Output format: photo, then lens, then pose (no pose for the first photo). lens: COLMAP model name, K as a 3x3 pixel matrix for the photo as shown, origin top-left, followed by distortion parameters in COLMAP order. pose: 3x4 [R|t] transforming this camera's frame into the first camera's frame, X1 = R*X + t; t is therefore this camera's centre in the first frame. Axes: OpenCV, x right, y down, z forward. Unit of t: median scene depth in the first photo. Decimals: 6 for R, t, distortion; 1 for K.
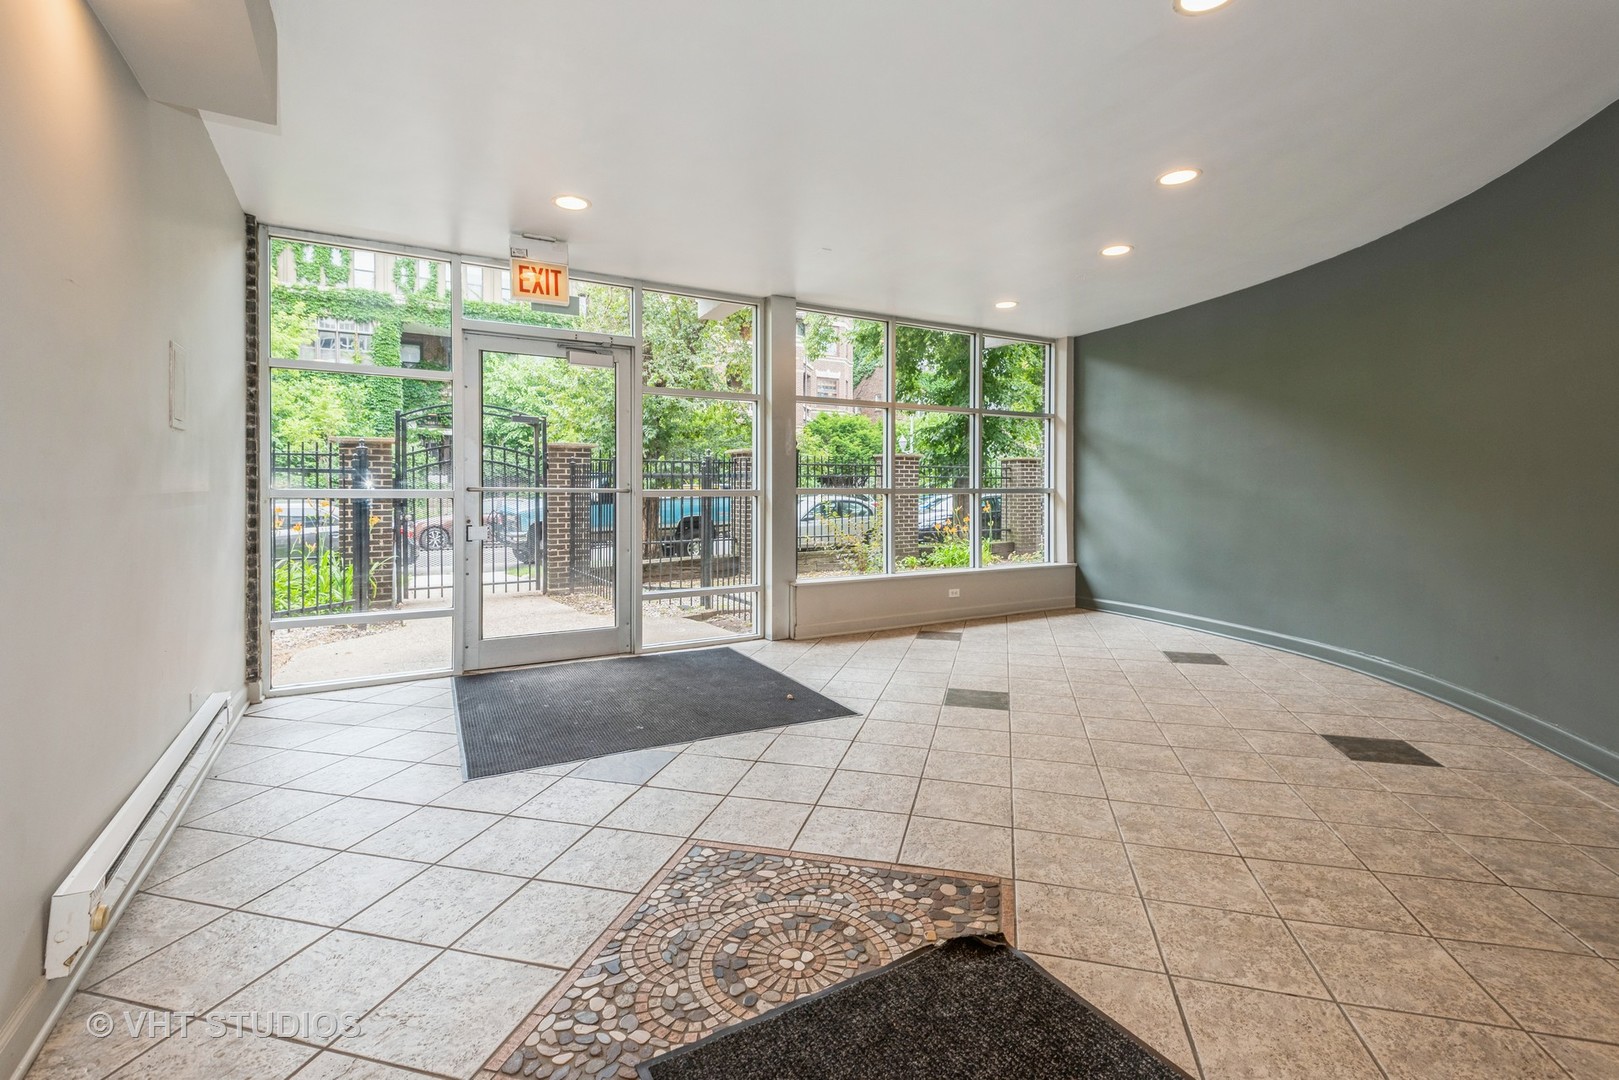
lens RADIAL K [[743.6, 0, 798.8], [0, 743.6, 518.3], [0, 0, 1]] dist [0.031096, -0.020023]
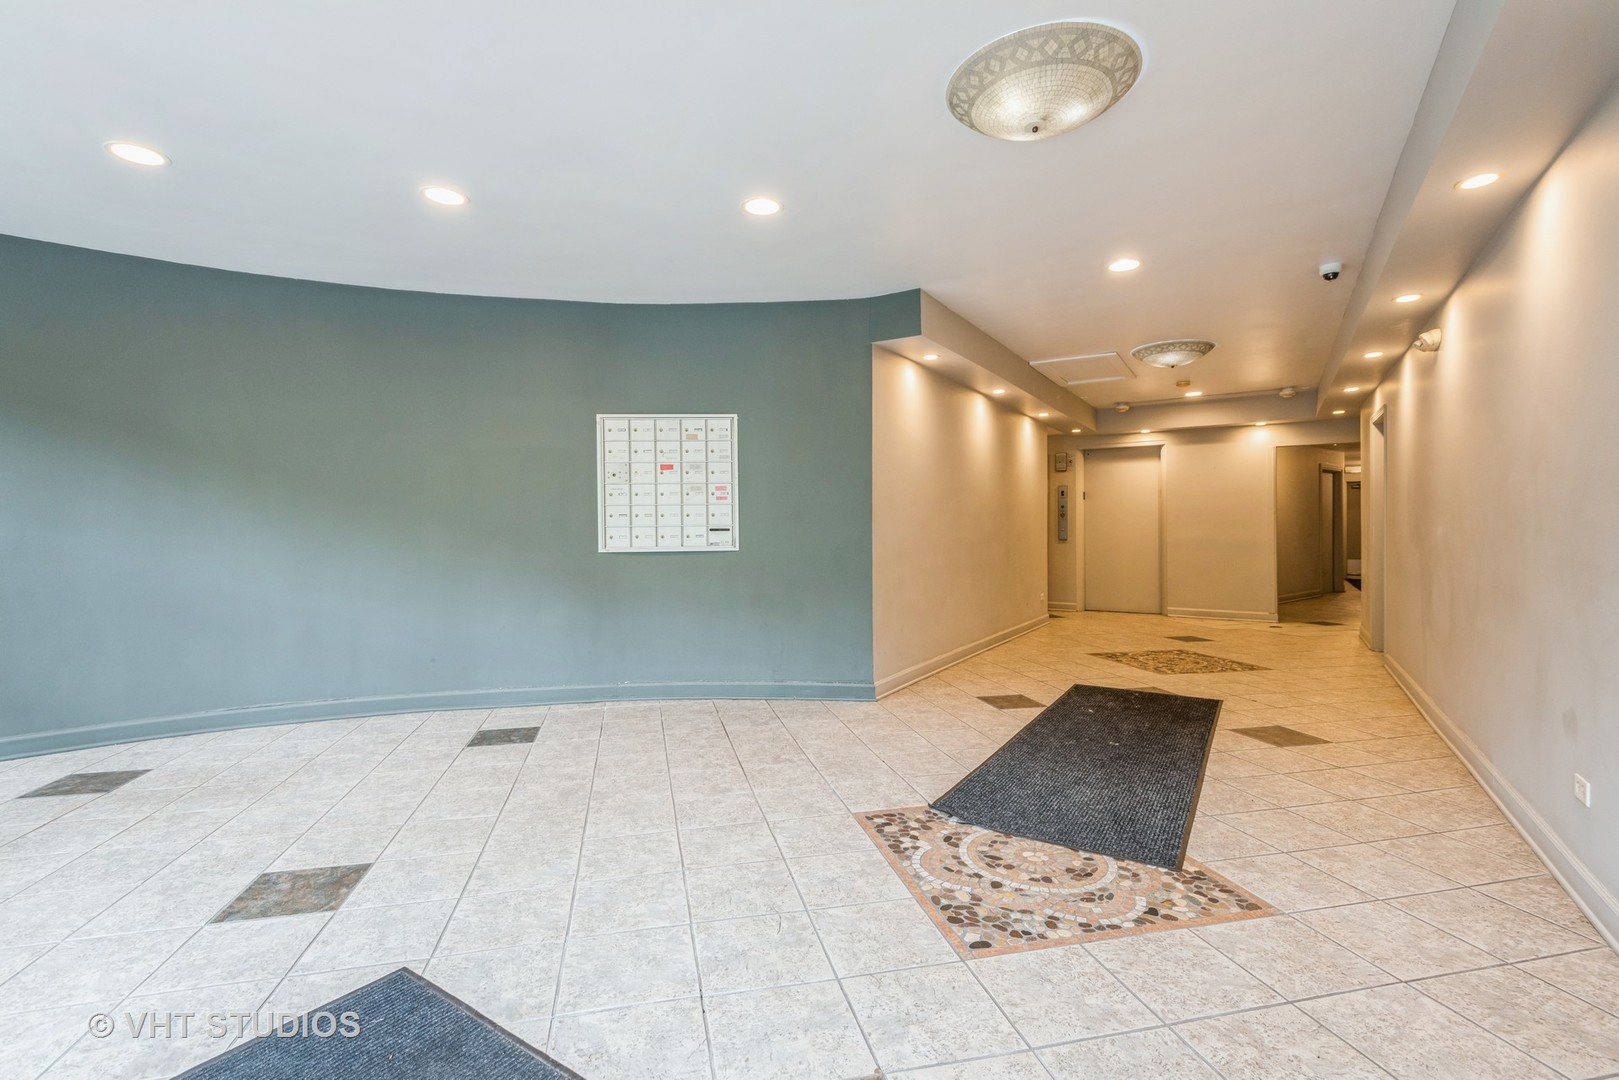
lens RADIAL K [[743.6, 0, 798.8], [0, 743.6, 518.3], [0, 0, 1]] dist [0.031096, -0.020023]
pose [[-0.473942, 0.014011, 0.880445, -0.908441], [0.042298, 0.999081, 0.006871, -0.077296], [-0.879540, 0.040497, -0.474099, 1.754071]]
